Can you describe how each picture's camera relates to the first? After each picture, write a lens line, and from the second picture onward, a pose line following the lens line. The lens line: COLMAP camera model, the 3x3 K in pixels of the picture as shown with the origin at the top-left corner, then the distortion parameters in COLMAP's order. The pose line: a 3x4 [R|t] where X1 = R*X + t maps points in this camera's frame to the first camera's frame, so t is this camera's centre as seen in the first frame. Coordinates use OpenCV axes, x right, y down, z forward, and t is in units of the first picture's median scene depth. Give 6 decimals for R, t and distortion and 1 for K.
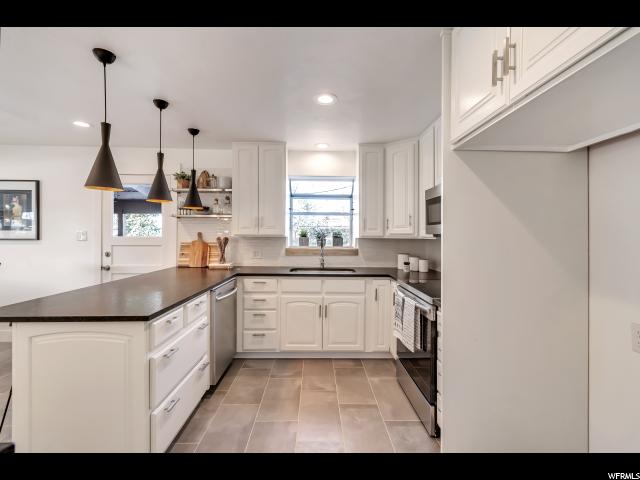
lens RADIAL K [[287.8, 0, 324.9], [0, 287.8, 237.6], [0, 0, 1]] dist [0.000009, 0.000004]
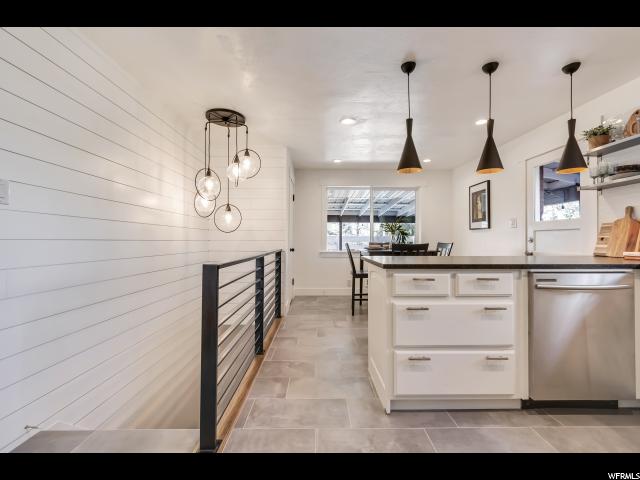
lens RADIAL K [[287.8, 0, 324.9], [0, 287.8, 237.6], [0, 0, 1]] dist [0.000009, 0.000004]
pose [[-0.010760, -0.011750, -0.999873, 0.245908], [-0.008359, 0.999897, -0.011661, 0.068582], [0.999907, 0.008232, -0.010857, 0.304484]]
